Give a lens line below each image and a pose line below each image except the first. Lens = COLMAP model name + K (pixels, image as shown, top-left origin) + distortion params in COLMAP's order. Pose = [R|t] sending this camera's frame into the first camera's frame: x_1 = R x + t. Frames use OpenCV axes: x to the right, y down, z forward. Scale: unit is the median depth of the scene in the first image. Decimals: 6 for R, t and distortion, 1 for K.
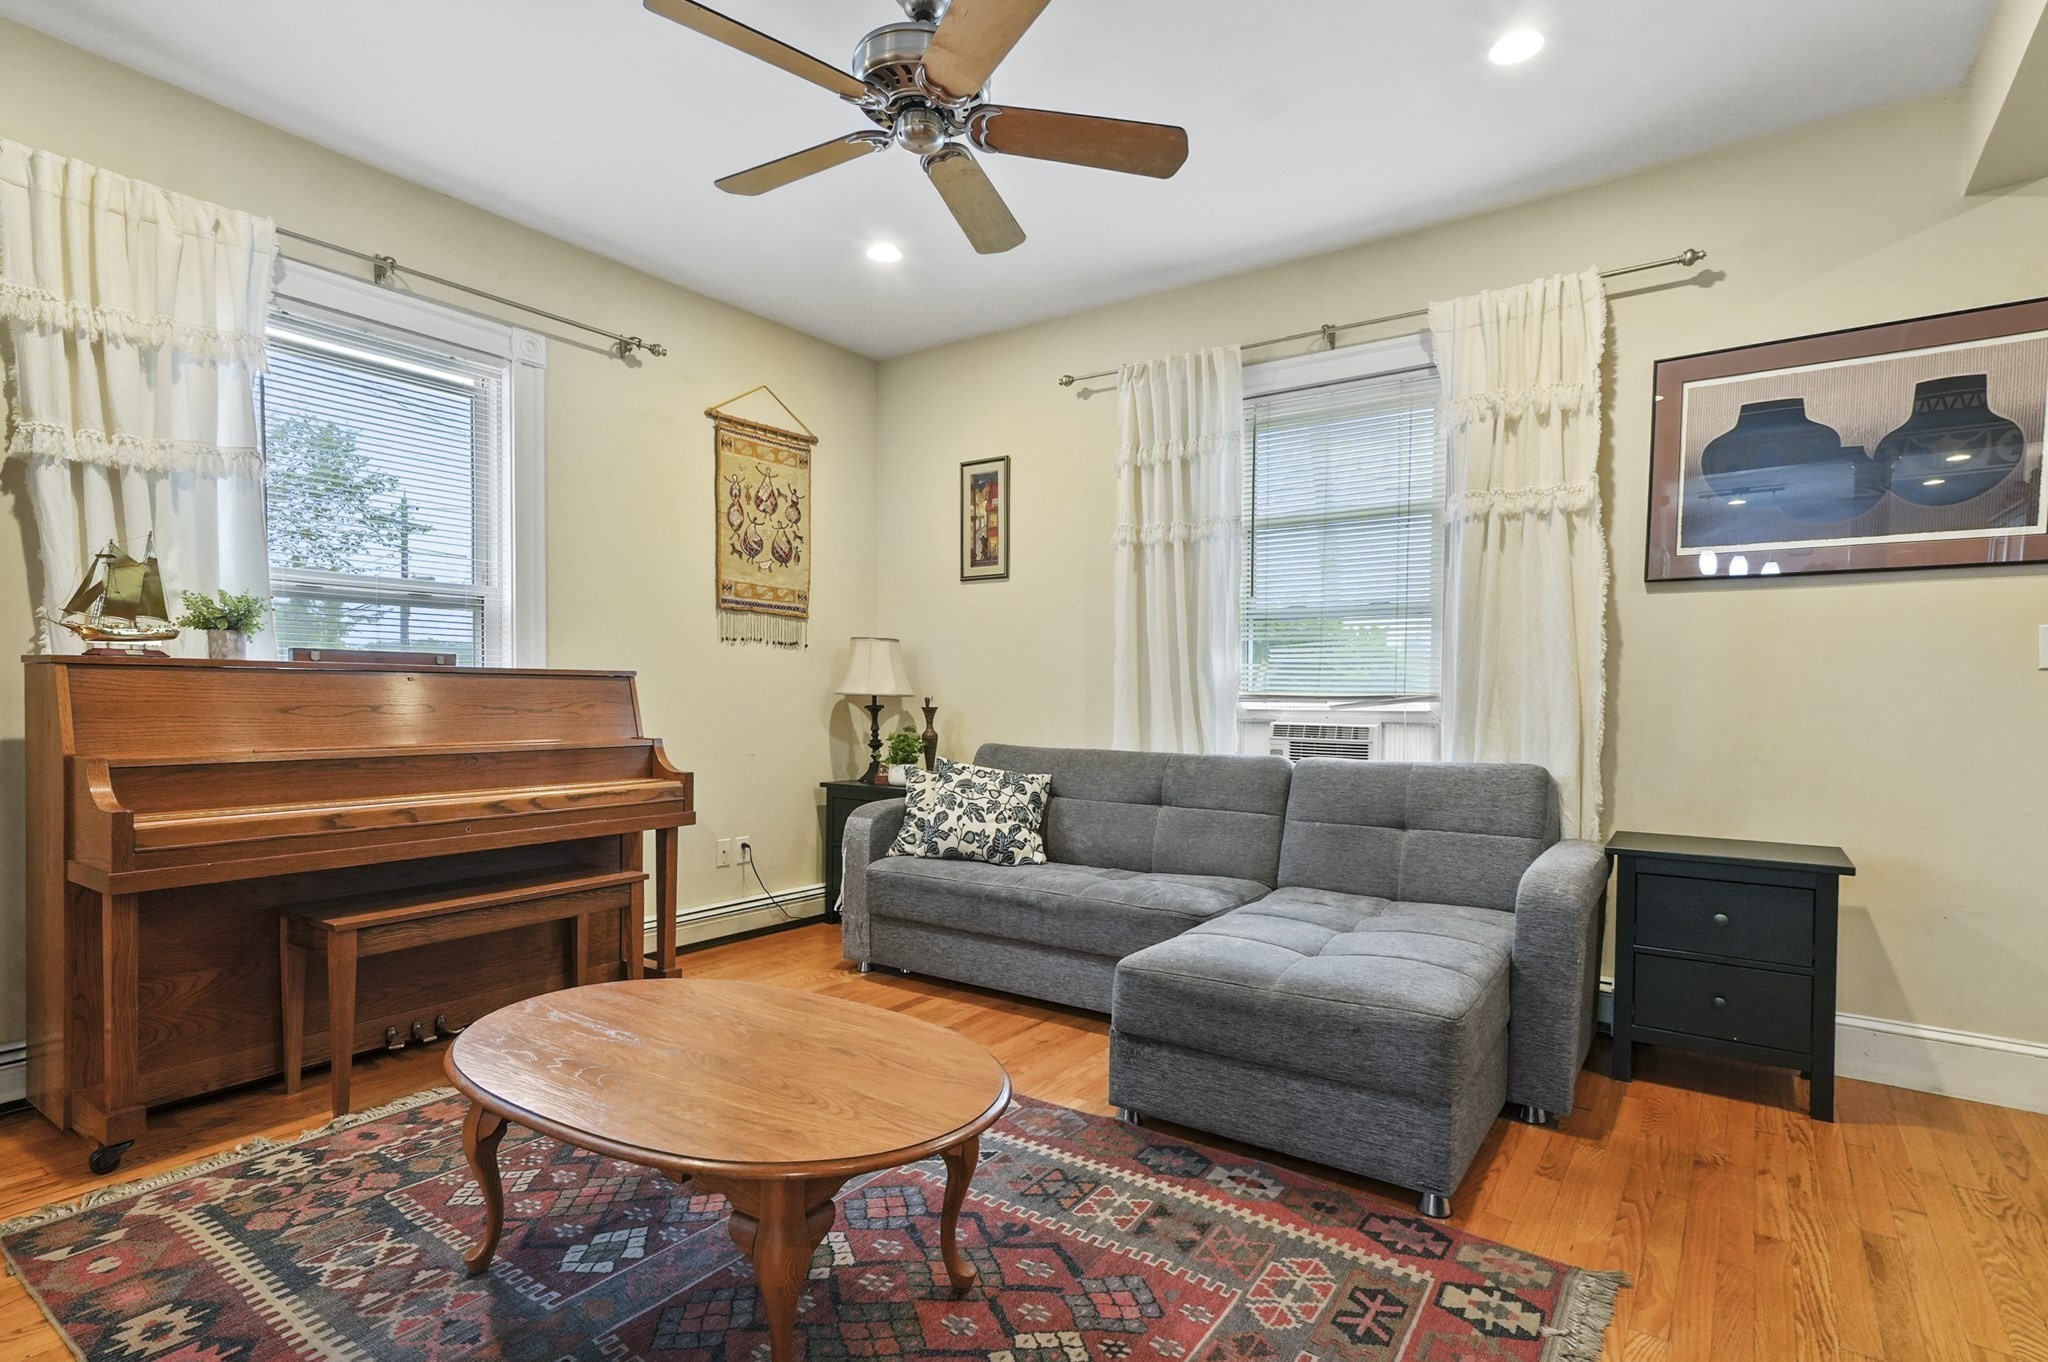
lens RADIAL K [[1008.0, 0, 1053.9], [0, 1008.0, 684.3], [0, 0, 1]] dist [0.000873, 0.015463]
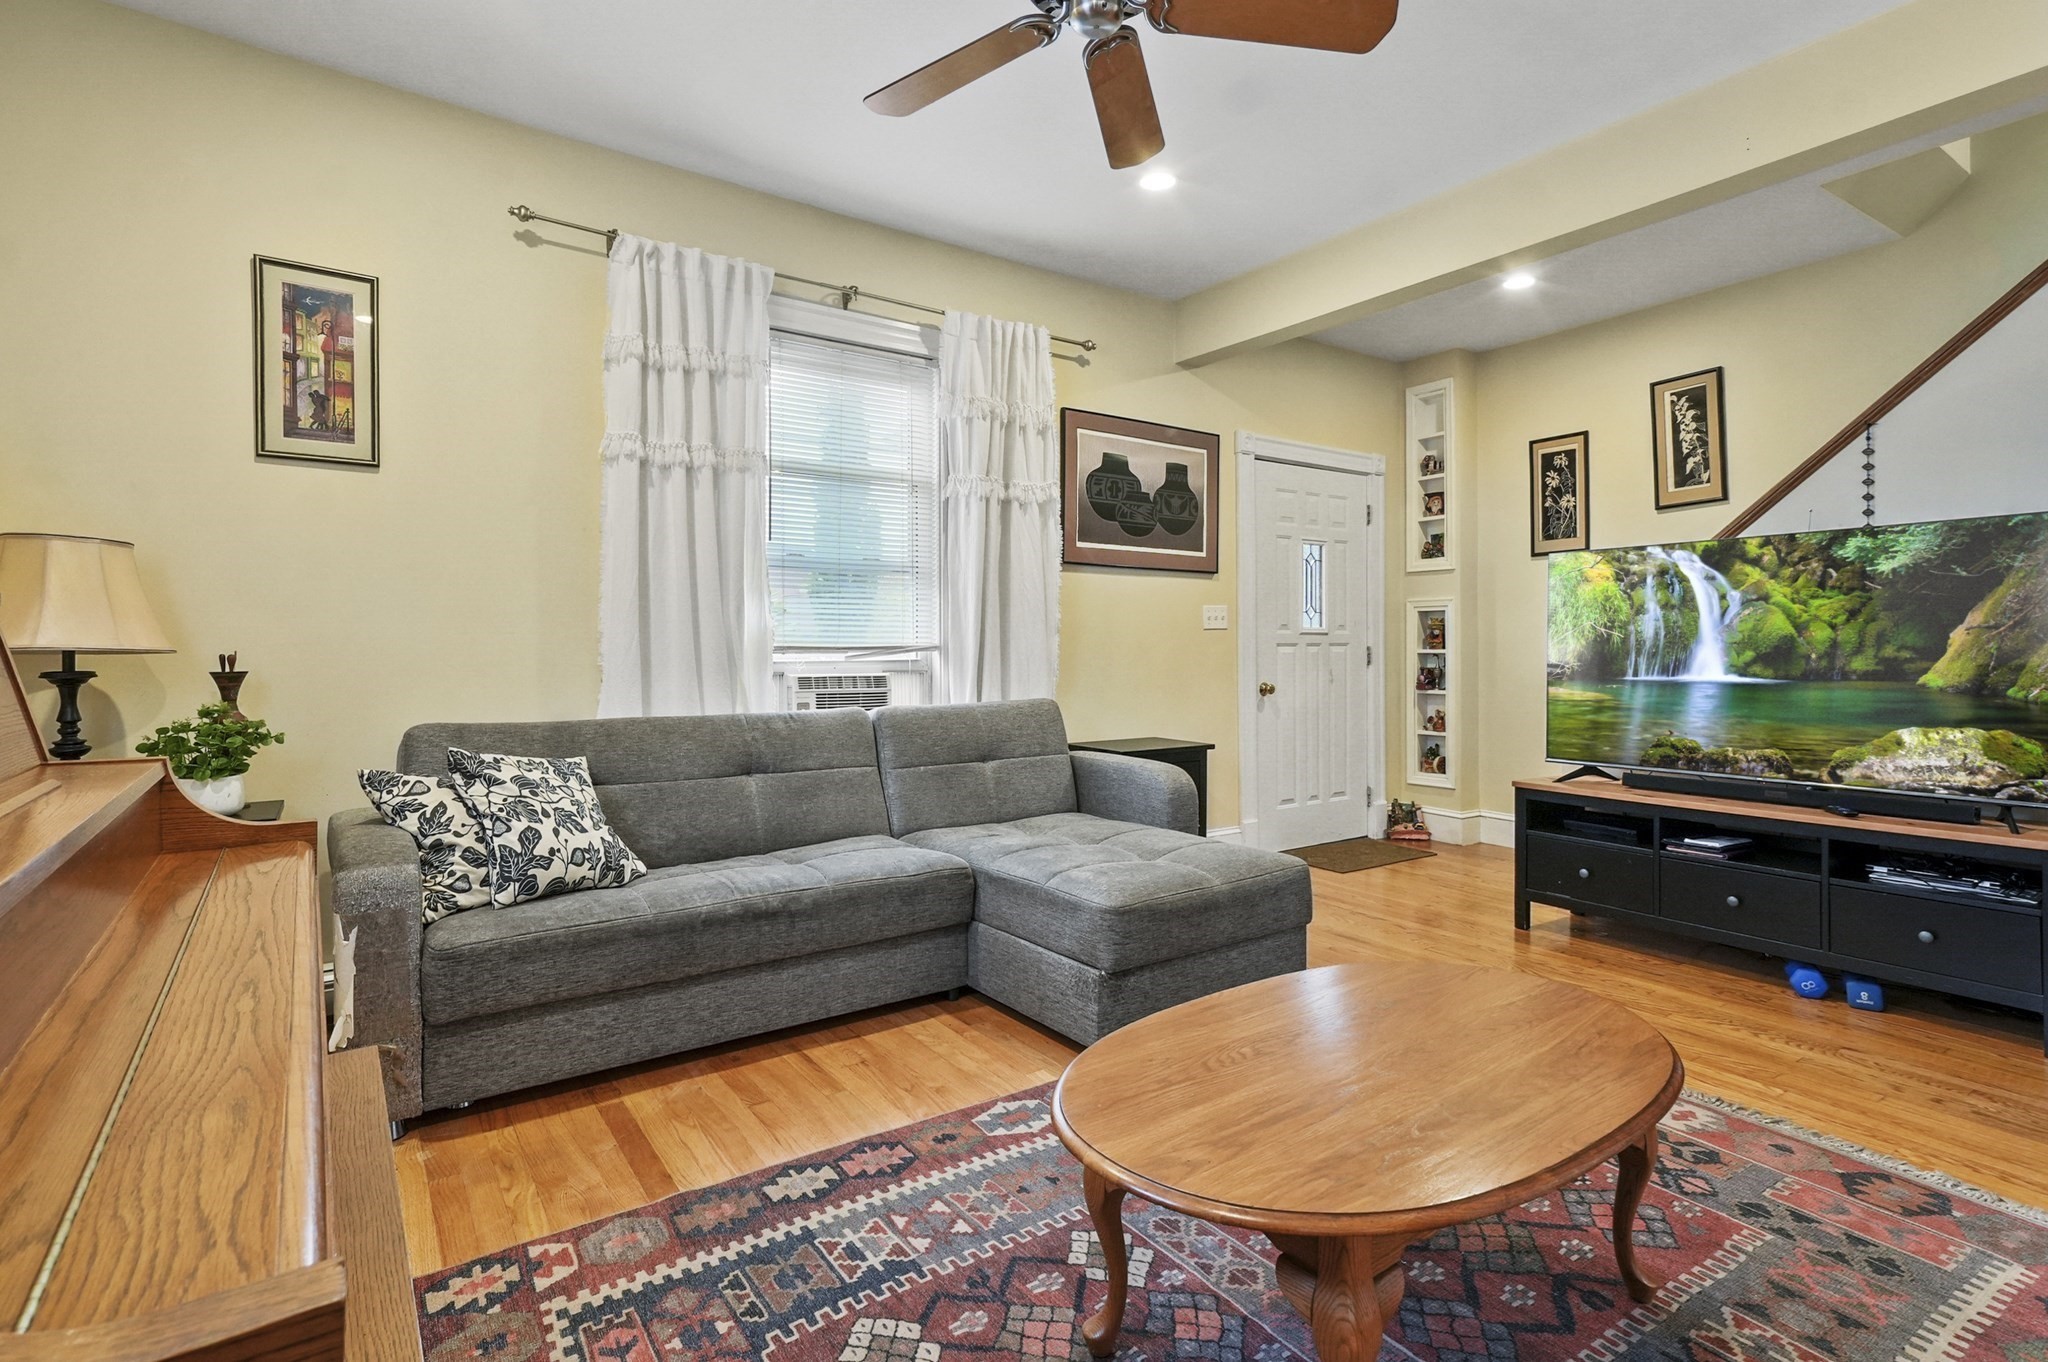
lens RADIAL K [[991.4, 0, 1018.9], [0, 991.4, 620.6], [0, 0, 1]] dist [0.001775, 0.000486]
pose [[0.352112, 0.021391, 0.935713, -0.607012], [-0.002747, 0.999758, -0.021821, 0.006283], [-0.935954, 0.005113, 0.352086, 0.486037]]
